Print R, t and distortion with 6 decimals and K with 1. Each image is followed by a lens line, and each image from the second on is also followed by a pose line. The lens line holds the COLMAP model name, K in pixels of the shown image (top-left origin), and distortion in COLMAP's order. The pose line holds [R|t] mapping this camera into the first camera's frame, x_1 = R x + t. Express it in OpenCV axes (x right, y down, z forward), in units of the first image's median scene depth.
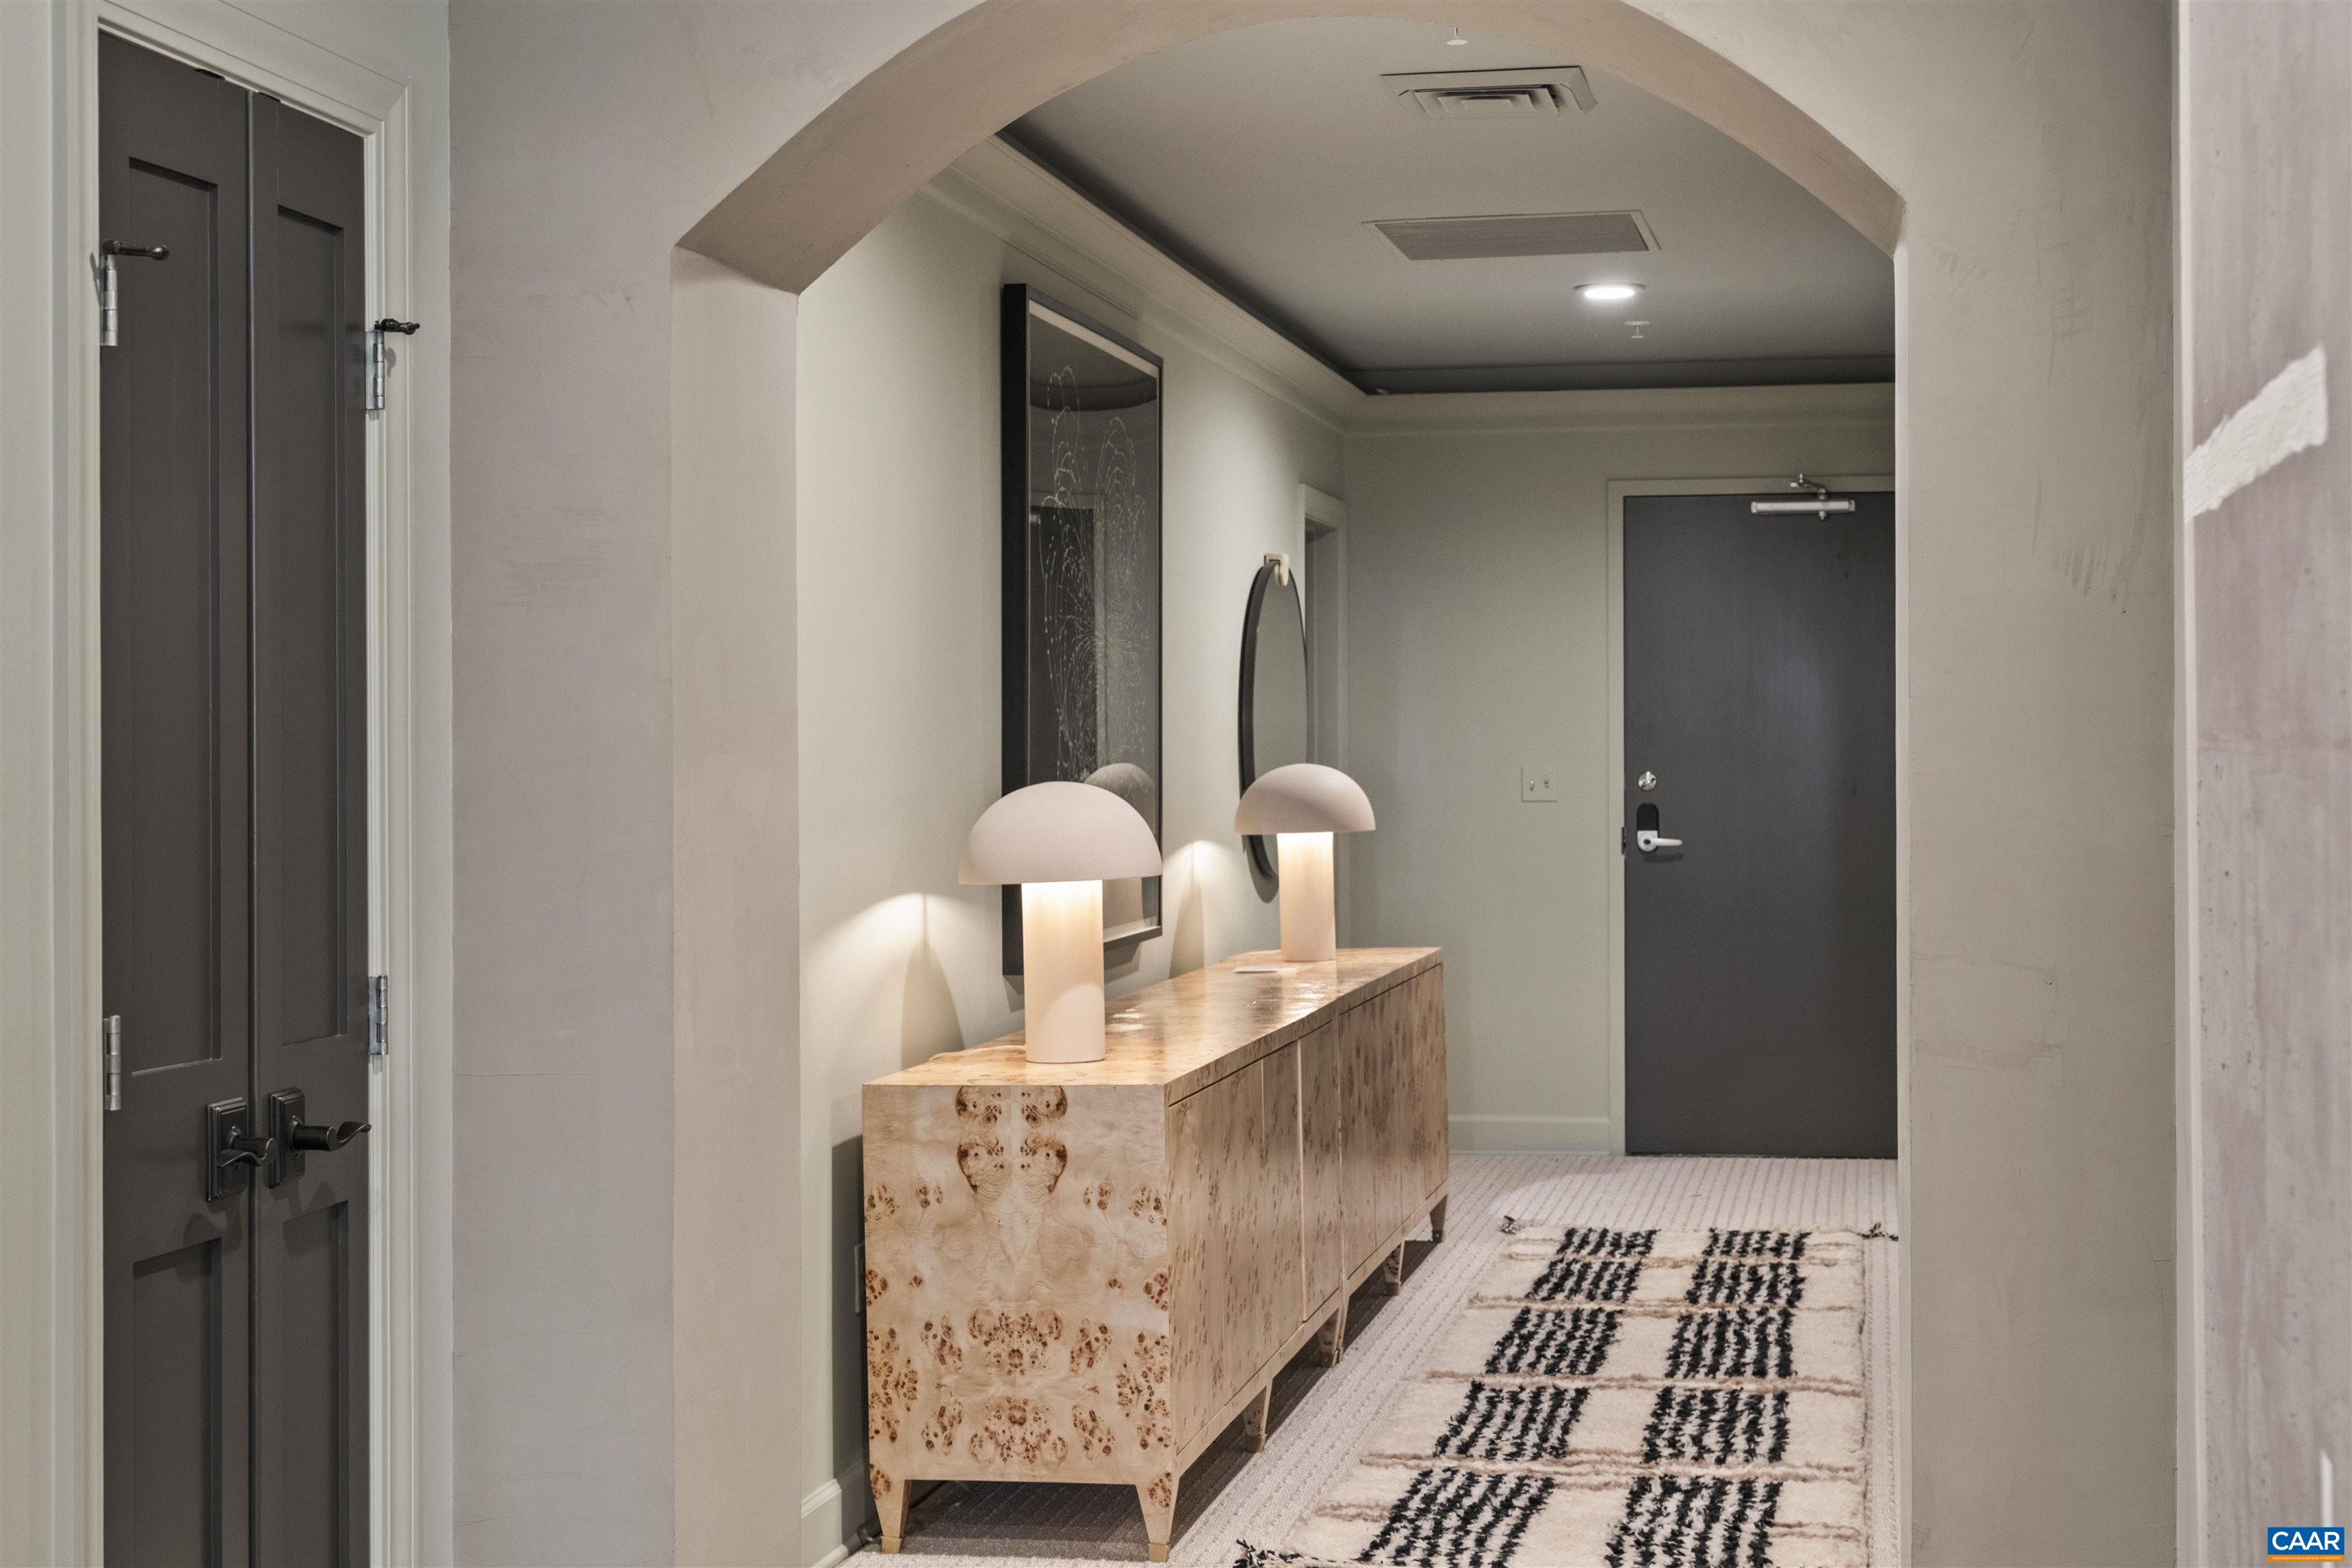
lens RADIAL K [[3465.6, 0, 1176.0], [0, 3465.6, 784.0], [0, 0, 1]] dist [0.007158, 0.125579]
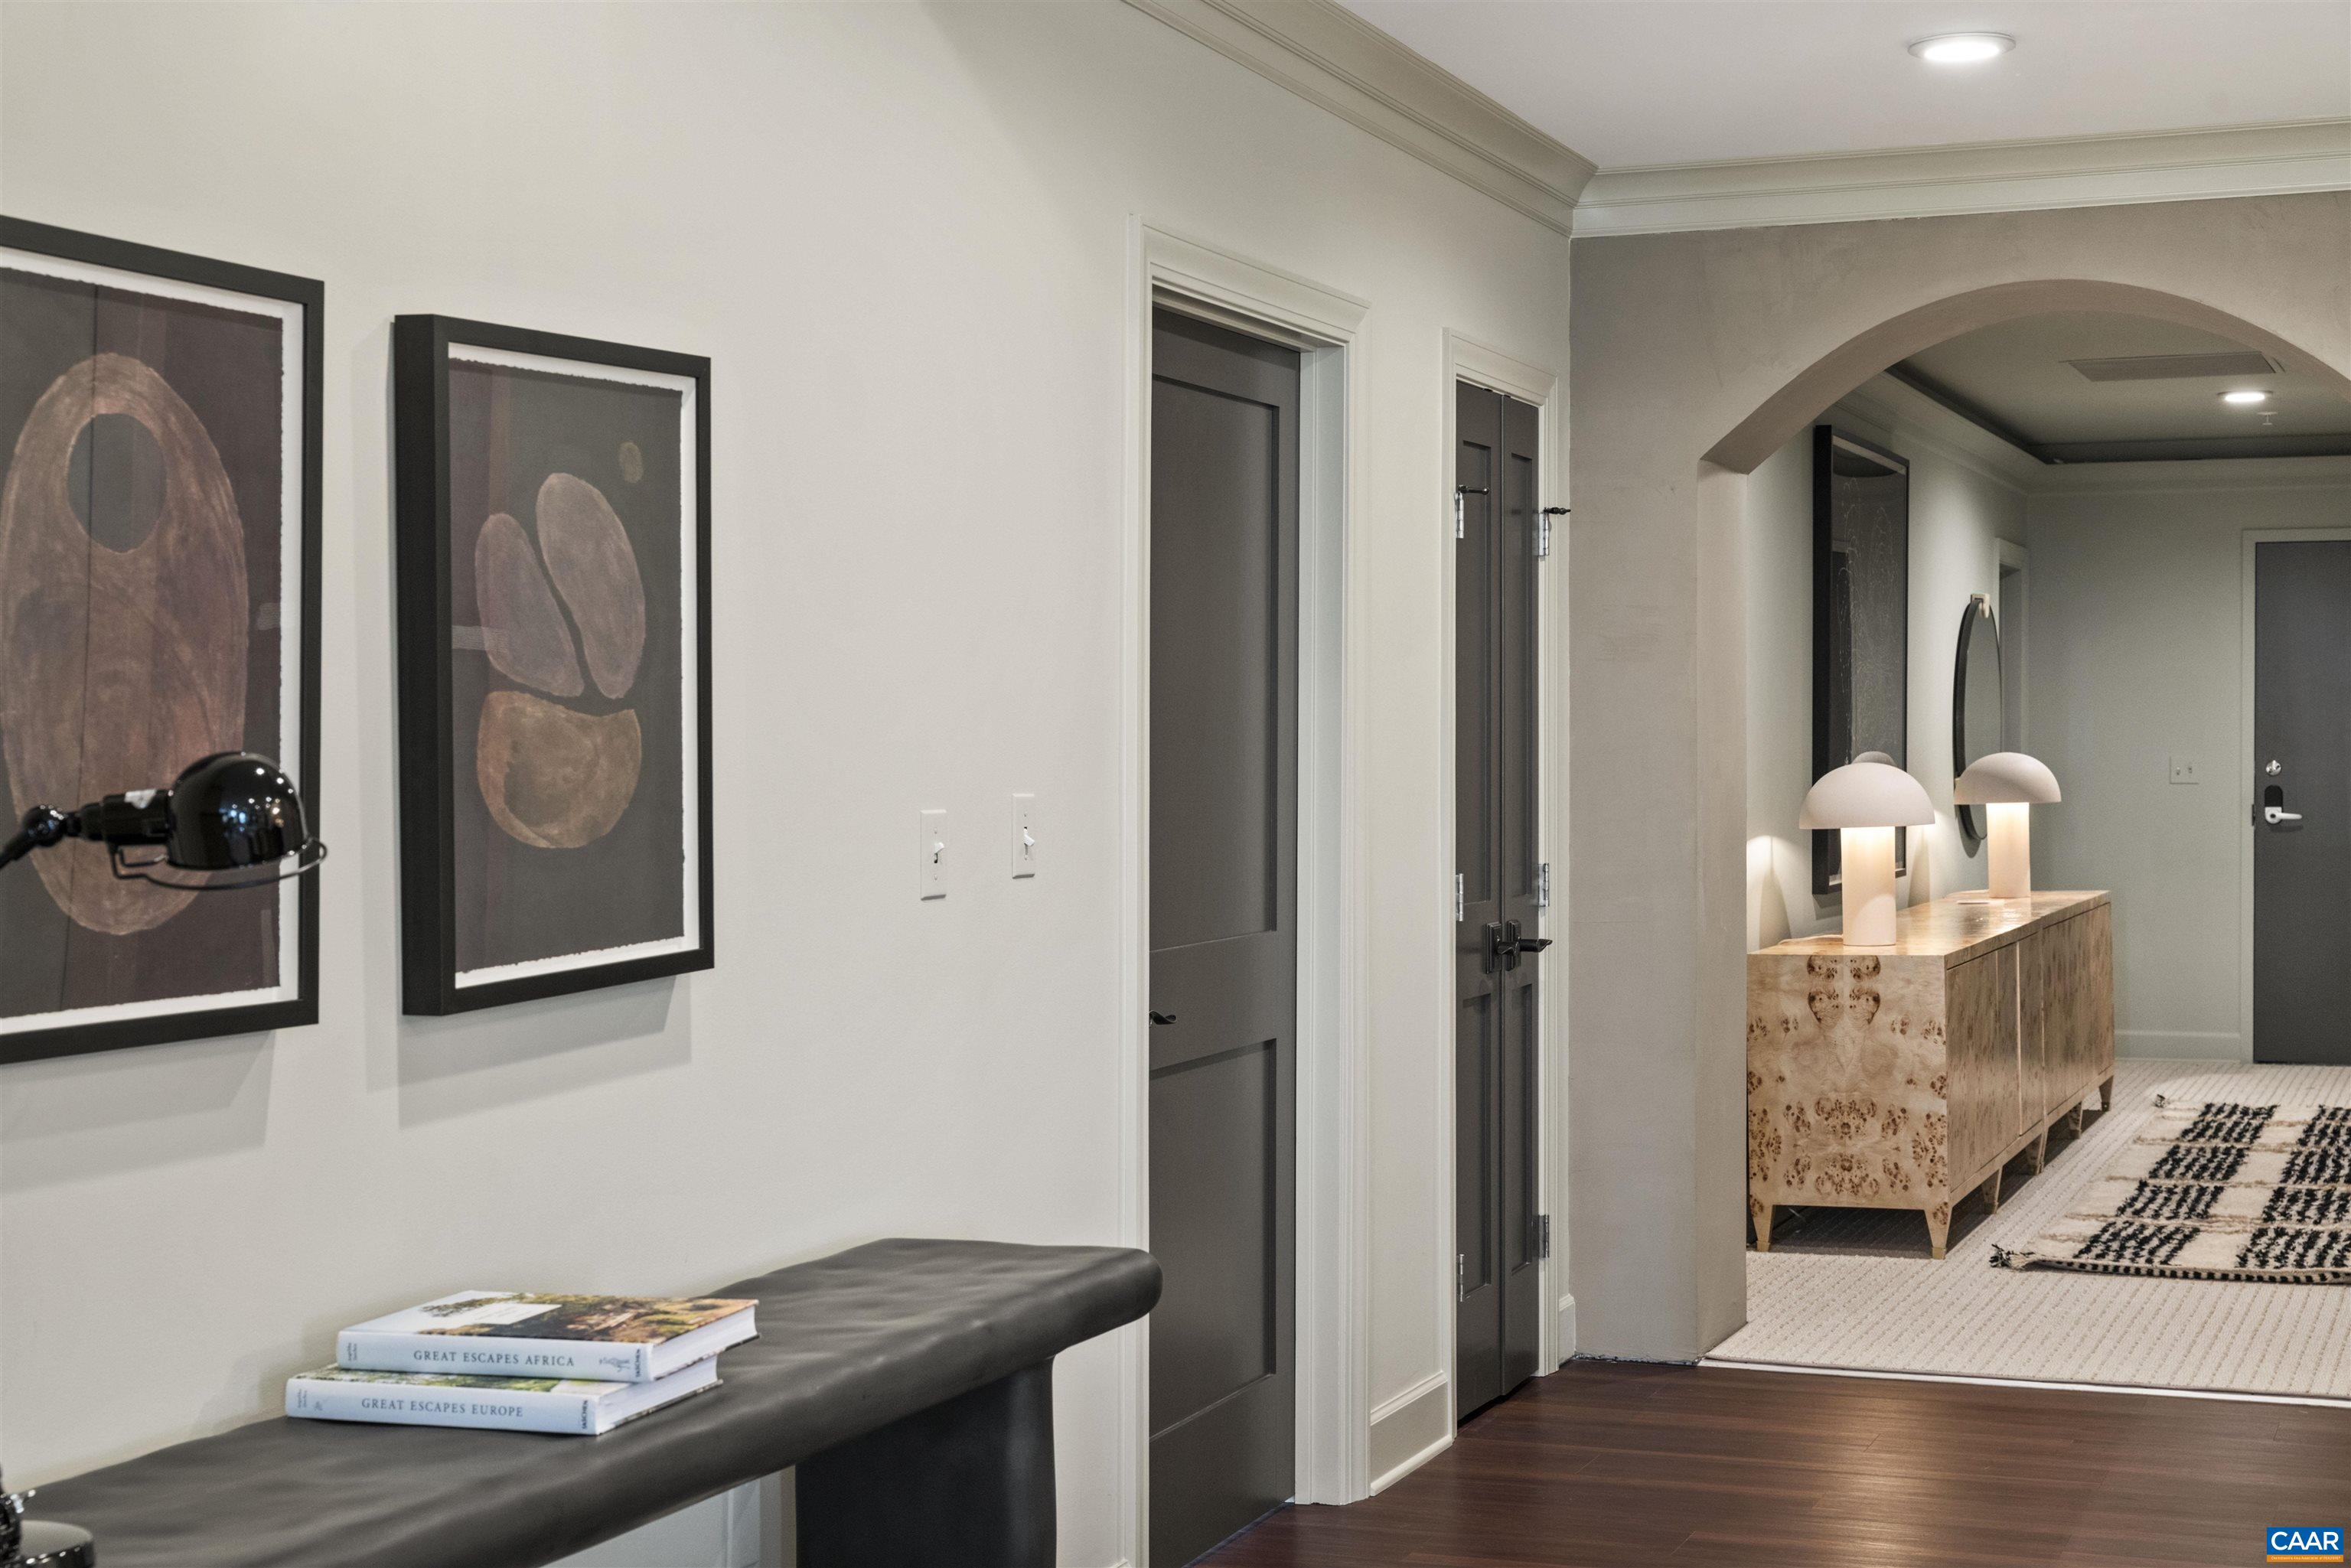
lens RADIAL K [[3464.0, 0, 1175.5], [0, 3464.0, 784.0], [0, 0, 1]] dist [0.007158, 0.125579]
pose [[0.984886, 0.006153, -0.173095, -0.065690], [-0.005667, 0.999978, 0.003305, 0.005175], [0.173112, -0.002274, 0.984900, -0.529922]]
